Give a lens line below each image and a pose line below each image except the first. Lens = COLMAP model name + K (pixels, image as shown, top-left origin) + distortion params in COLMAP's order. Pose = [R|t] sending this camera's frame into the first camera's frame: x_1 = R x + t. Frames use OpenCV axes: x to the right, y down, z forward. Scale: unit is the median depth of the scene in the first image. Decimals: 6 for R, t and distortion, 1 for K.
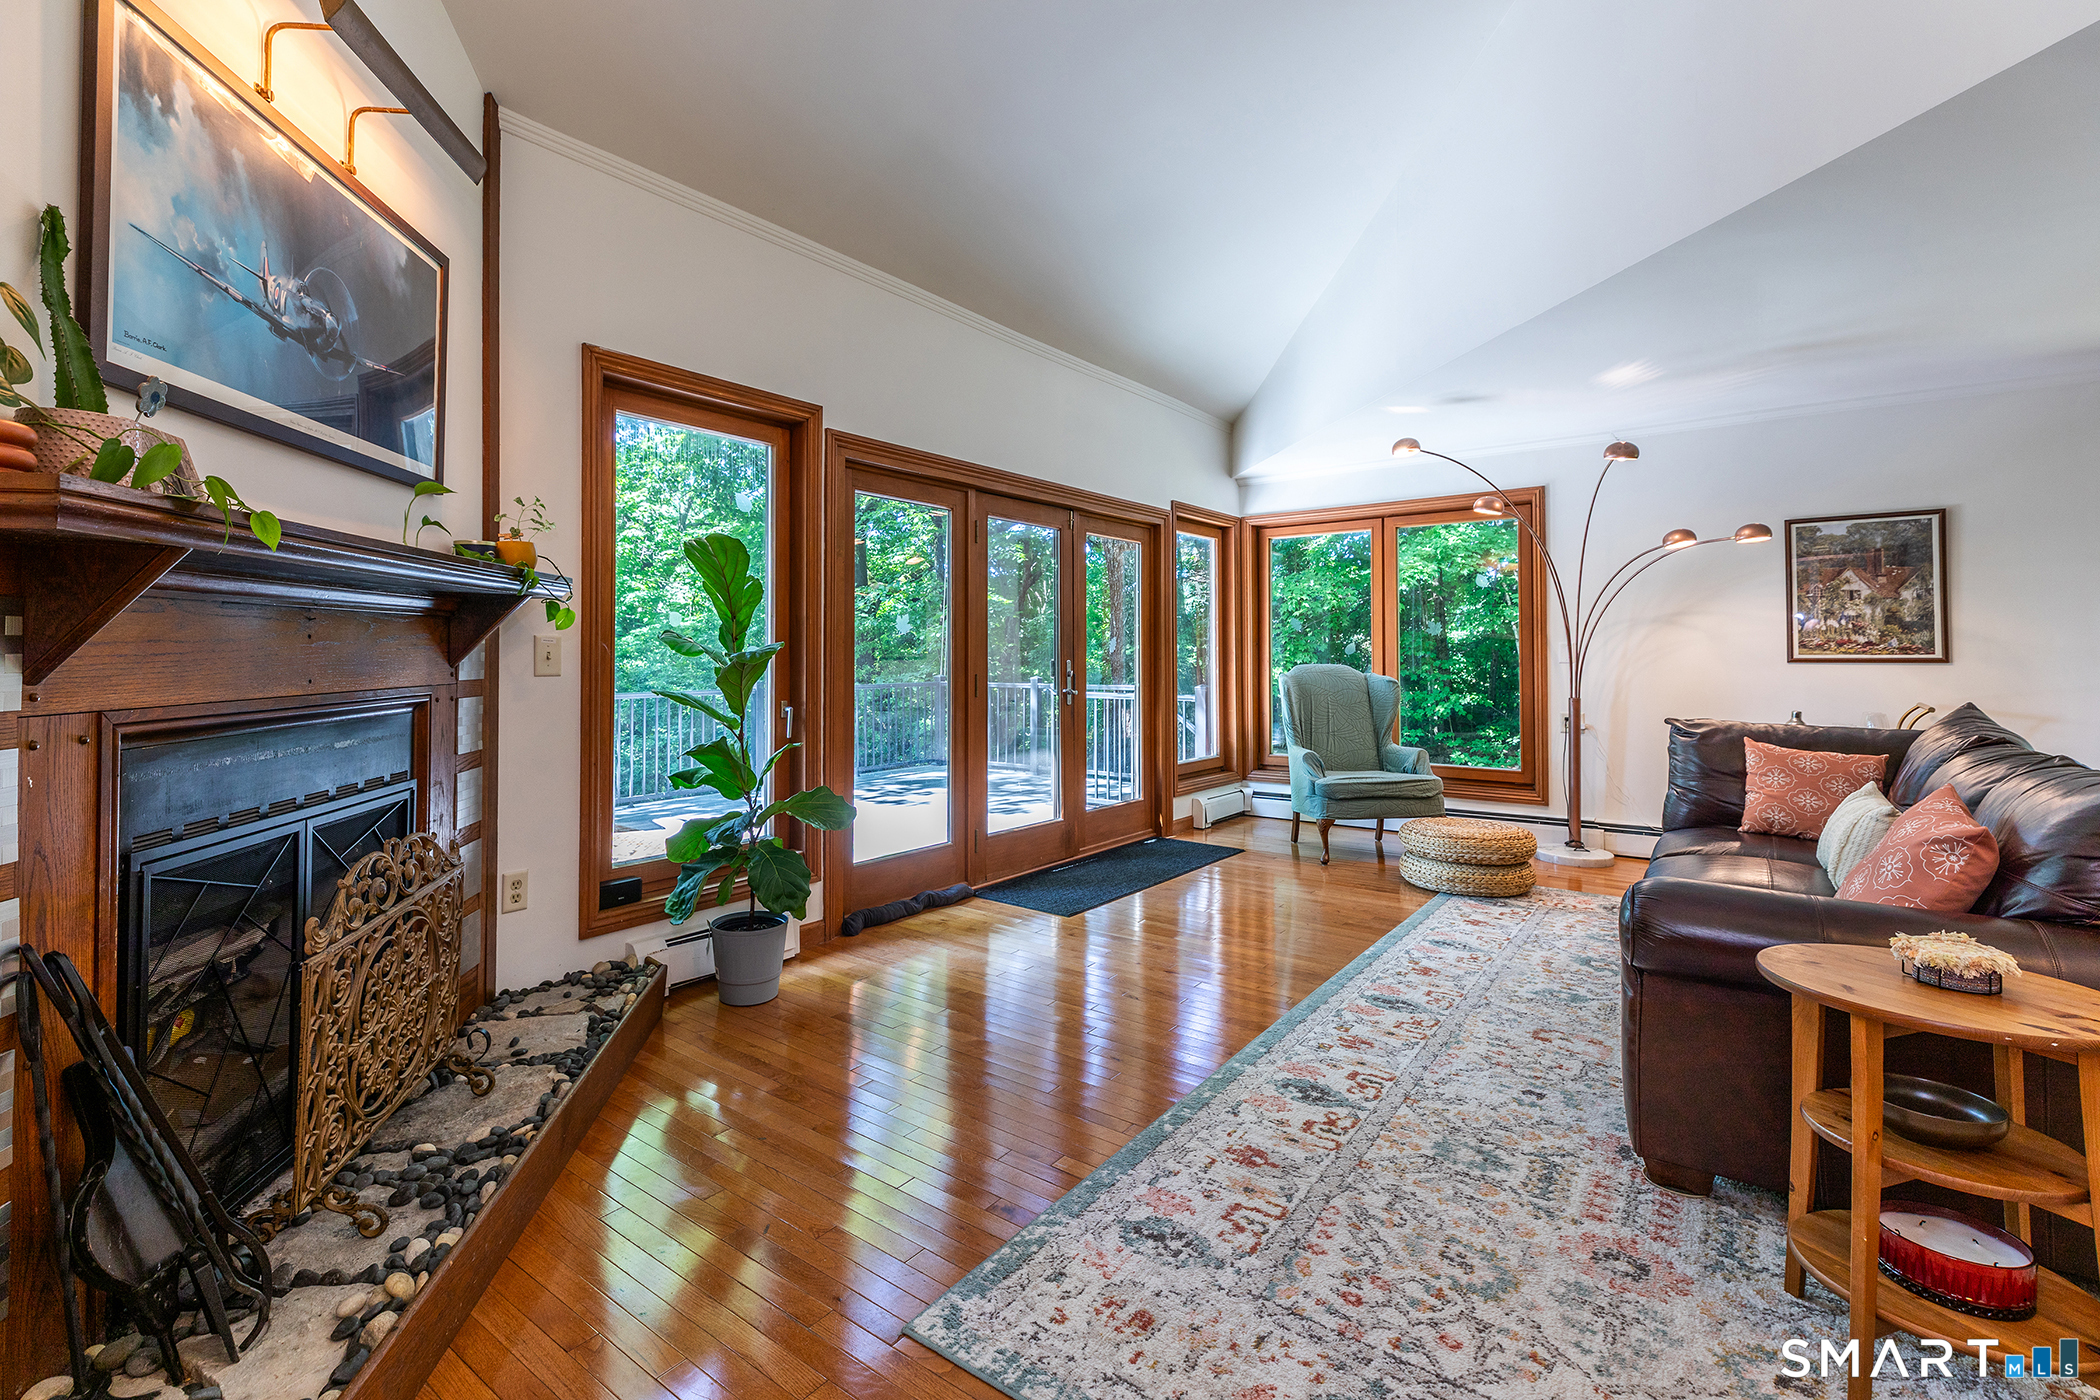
lens RADIAL K [[961.1, 0, 989.3], [0, 961.1, 627.6], [0, 0, 1]] dist [0.032793, -0.008458]
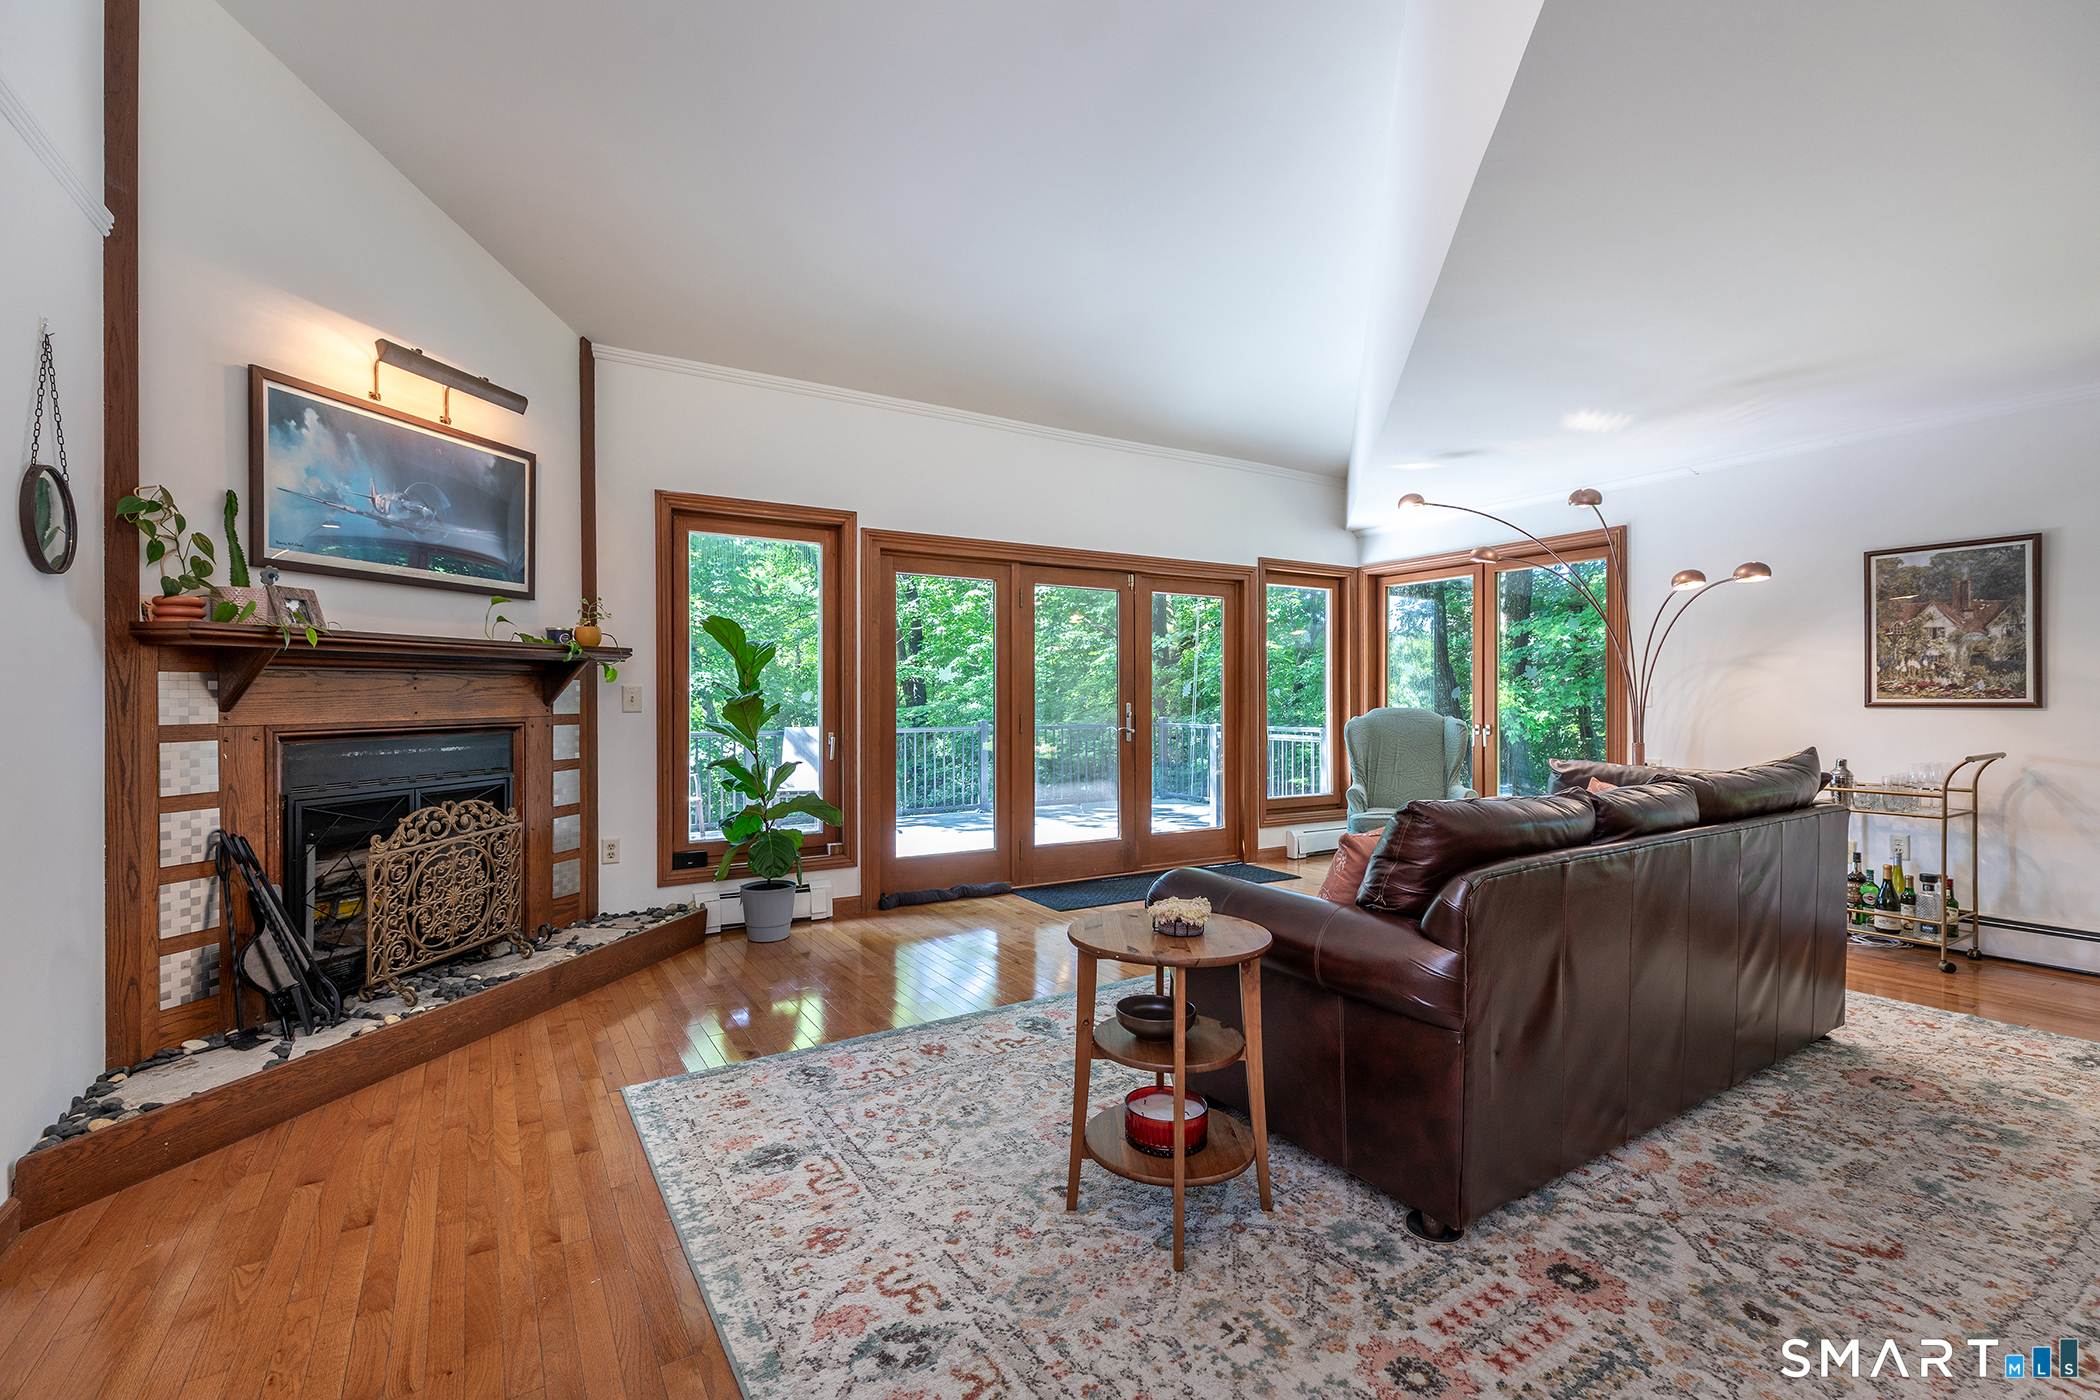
lens RADIAL K [[961.1, 0, 1075.7], [0, 961.1, 695.7], [0, 0, 1]] dist [0.032793, -0.008458]
pose [[0.940943, -0.000272, -0.338566, 0.459608], [0.008894, 0.999674, 0.023915, -0.004222], [0.338449, -0.025514, 0.940639, -0.122948]]
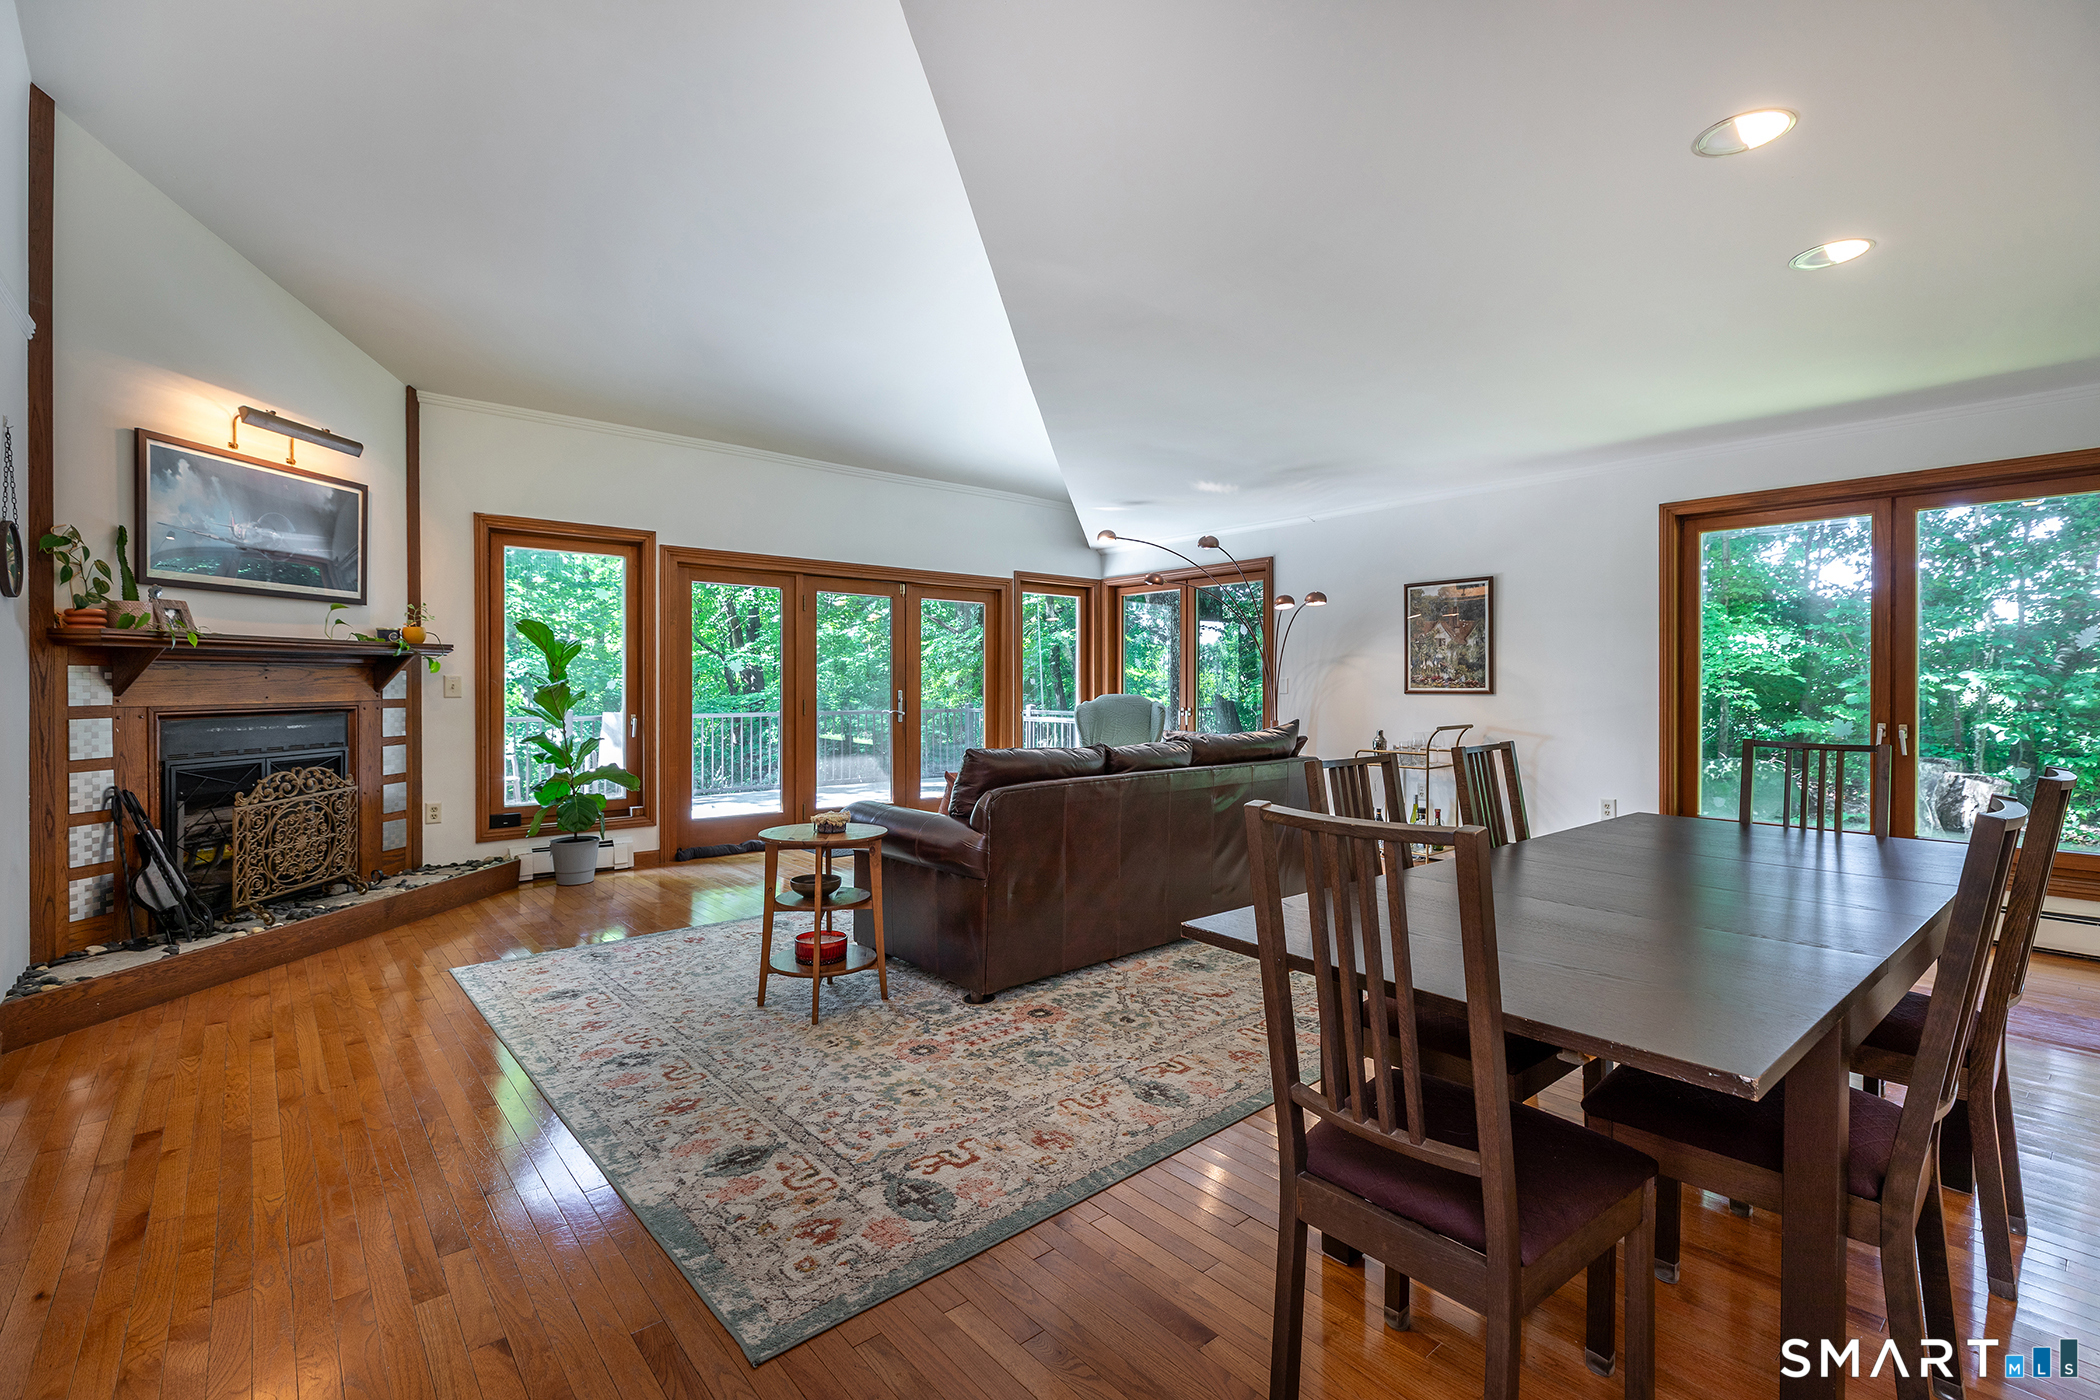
lens RADIAL K [[961.1, 0, 1073.0], [0, 961.1, 686.5], [0, 0, 1]] dist [0.032793, -0.008458]
pose [[0.980044, 0.002306, -0.198766, 0.684371], [0.003274, 0.999610, 0.027744, -0.012103], [0.198752, -0.027841, 0.979654, -0.368109]]
